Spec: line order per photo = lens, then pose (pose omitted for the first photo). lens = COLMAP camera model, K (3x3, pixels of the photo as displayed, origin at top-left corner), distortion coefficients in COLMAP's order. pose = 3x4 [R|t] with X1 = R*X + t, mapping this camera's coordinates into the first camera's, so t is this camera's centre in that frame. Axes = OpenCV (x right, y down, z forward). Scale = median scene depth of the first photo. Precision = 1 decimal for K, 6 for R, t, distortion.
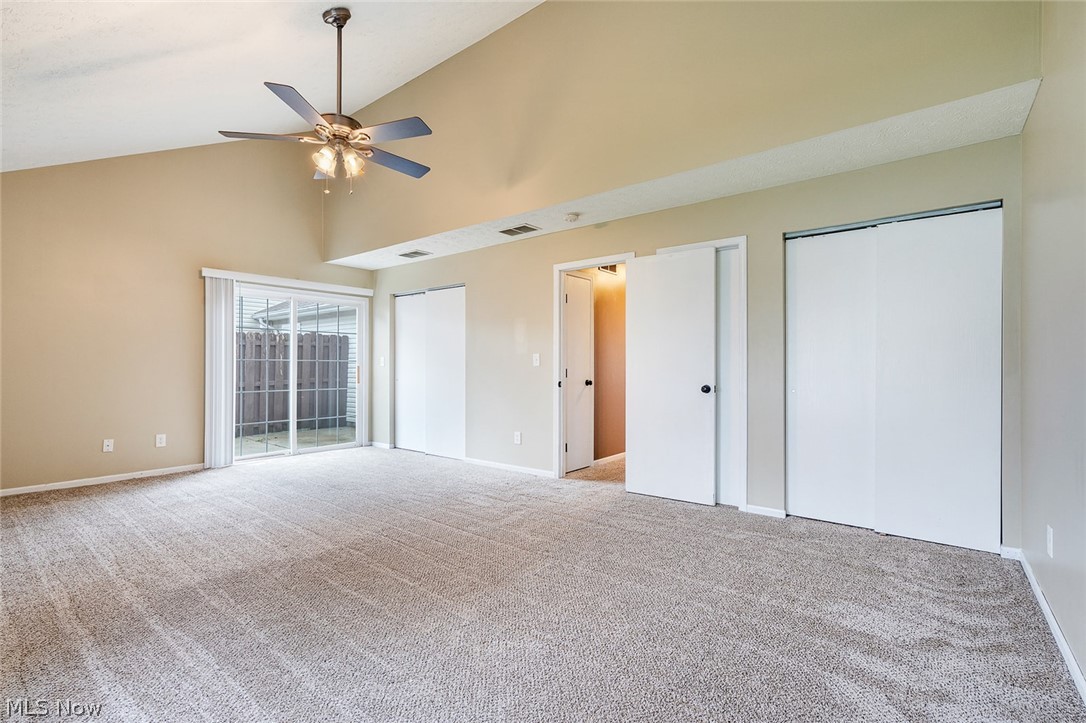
lens RADIAL K [[495.0, 0, 541.9], [0, 495.0, 359.4], [0, 0, 1]] dist [-0.001981, -0.000547]
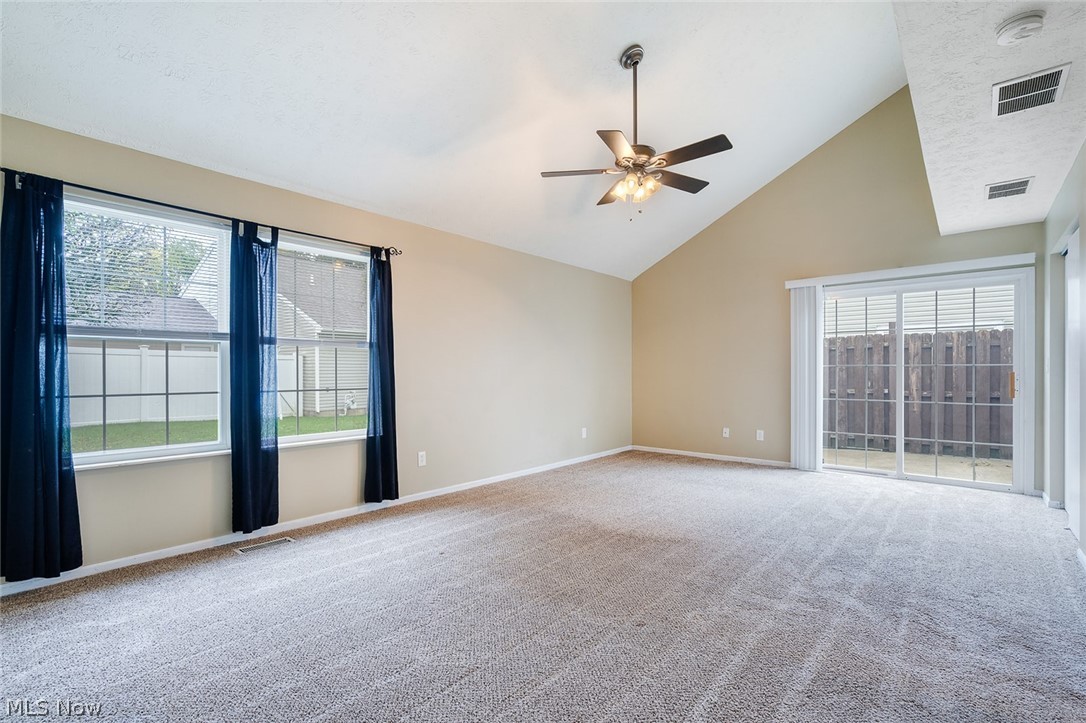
lens RADIAL K [[511.7, 0, 543.6], [0, 511.7, 372.2], [0, 0, 1]] dist [0.000130, 0.000059]
pose [[-0.051603, 0.000925, -0.998667, 0.442449], [0.015297, 0.999883, 0.000135, 0.004523], [0.998551, -0.015270, -0.051611, 0.507147]]
